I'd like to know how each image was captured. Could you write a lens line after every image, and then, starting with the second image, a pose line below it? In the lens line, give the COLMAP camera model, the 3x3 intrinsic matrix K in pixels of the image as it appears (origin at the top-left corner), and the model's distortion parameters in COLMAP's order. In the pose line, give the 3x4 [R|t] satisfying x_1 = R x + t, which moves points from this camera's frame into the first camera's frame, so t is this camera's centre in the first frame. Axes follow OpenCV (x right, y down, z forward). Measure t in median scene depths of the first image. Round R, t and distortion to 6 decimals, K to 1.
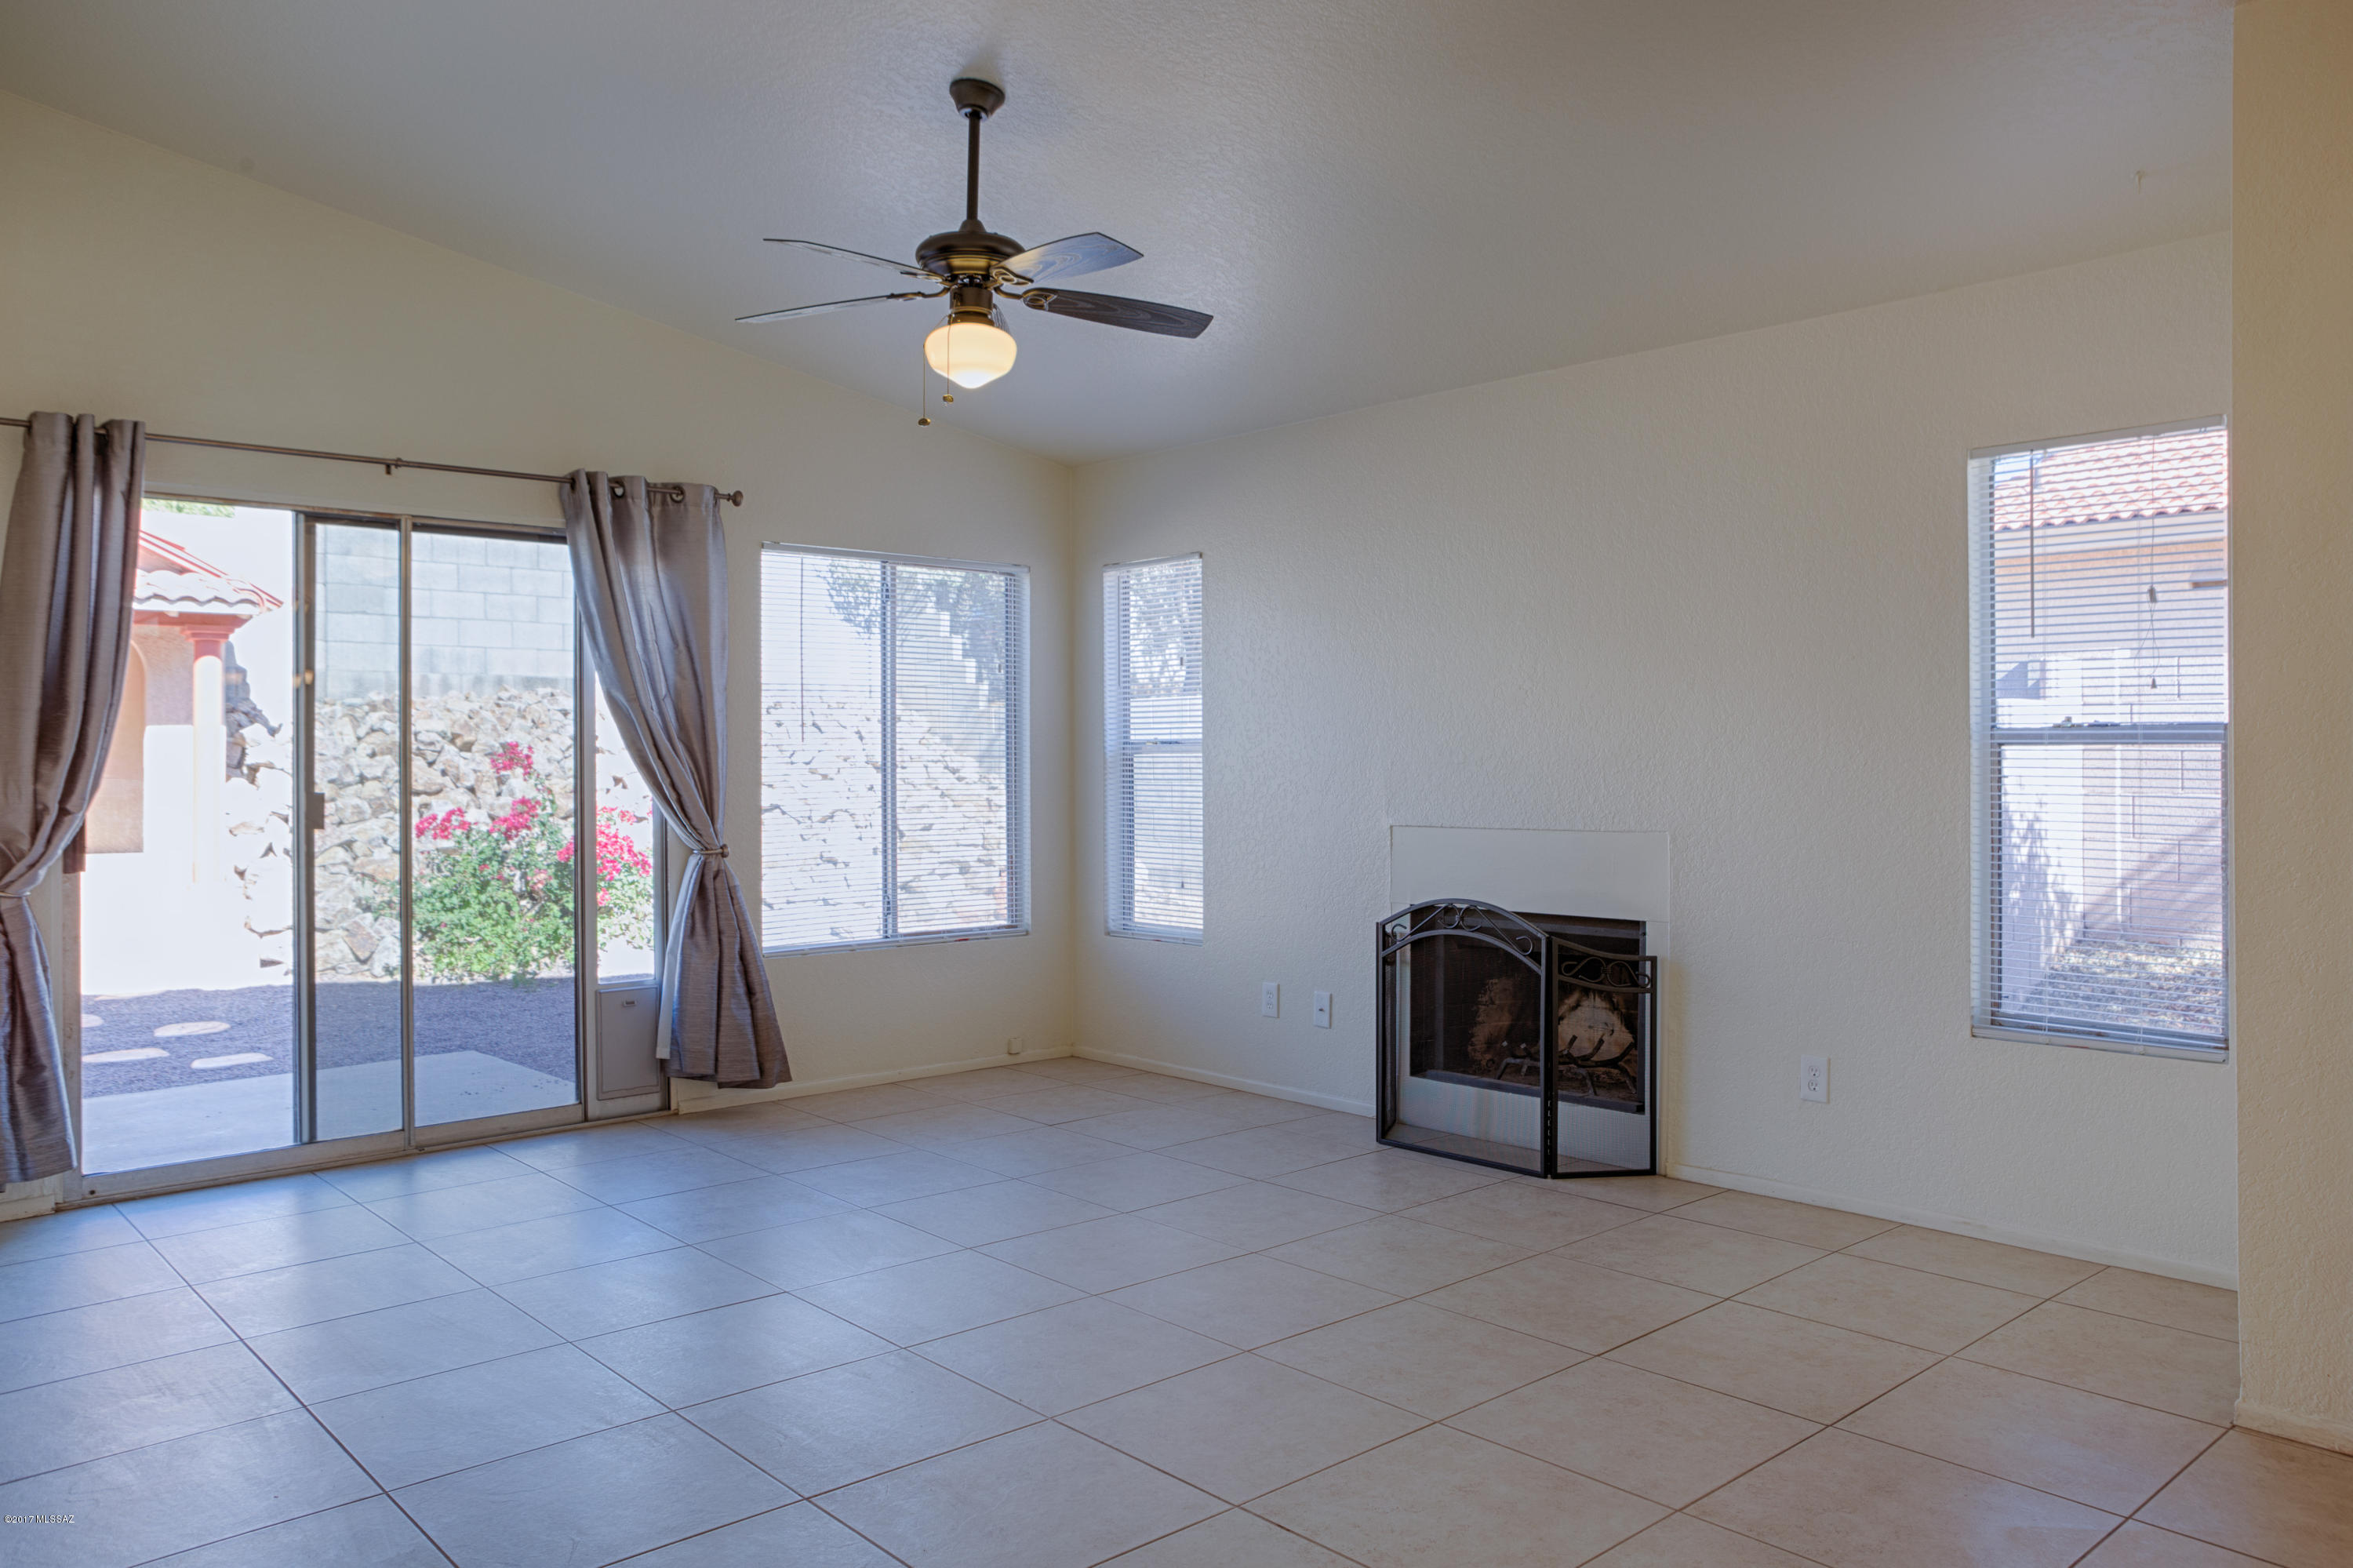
lens RADIAL K [[1680.5, 0, 1265.1], [0, 1680.5, 793.6], [0, 0, 1]] dist [-0.057645, 0.087647]
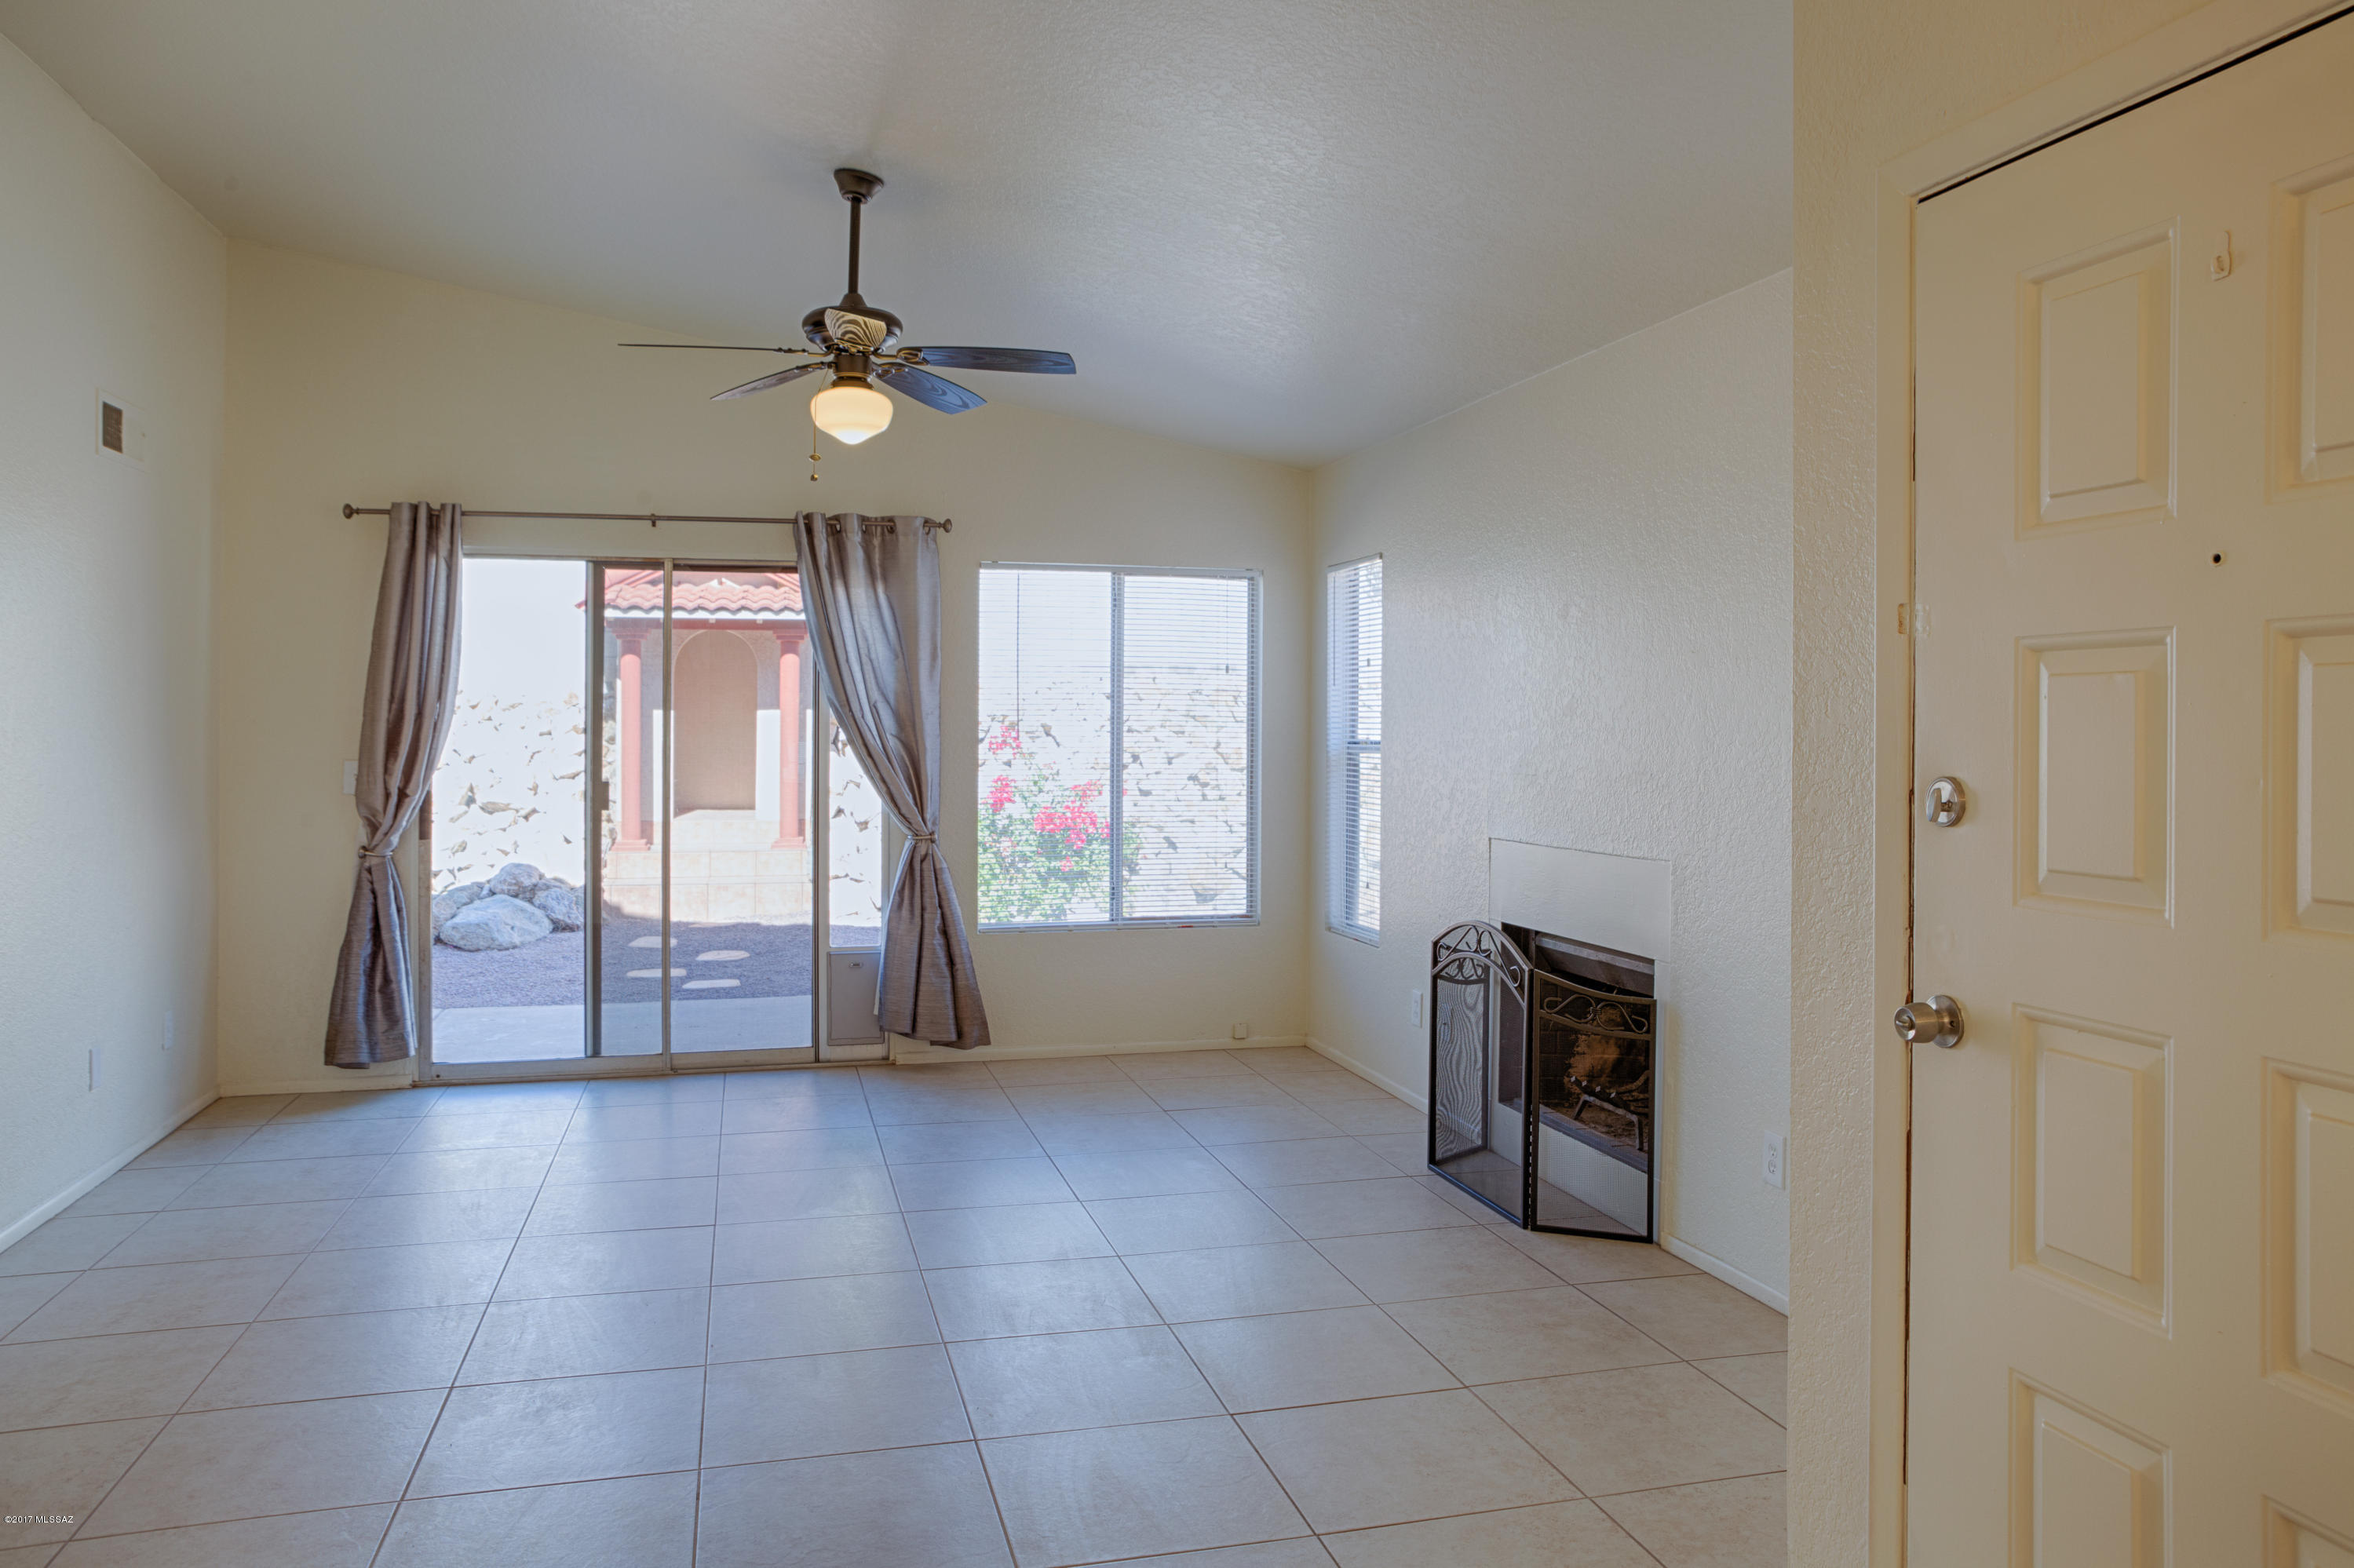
lens RADIAL K [[1662.6, 0, 1181.8], [0, 1662.6, 770.5], [0, 0, 1]] dist [-0.026046, 0.001813]
pose [[0.881191, 0.019442, -0.472361, 0.378573], [-0.016851, 0.999811, 0.009716, -0.026194], [0.472461, -0.000602, 0.881352, 0.089760]]
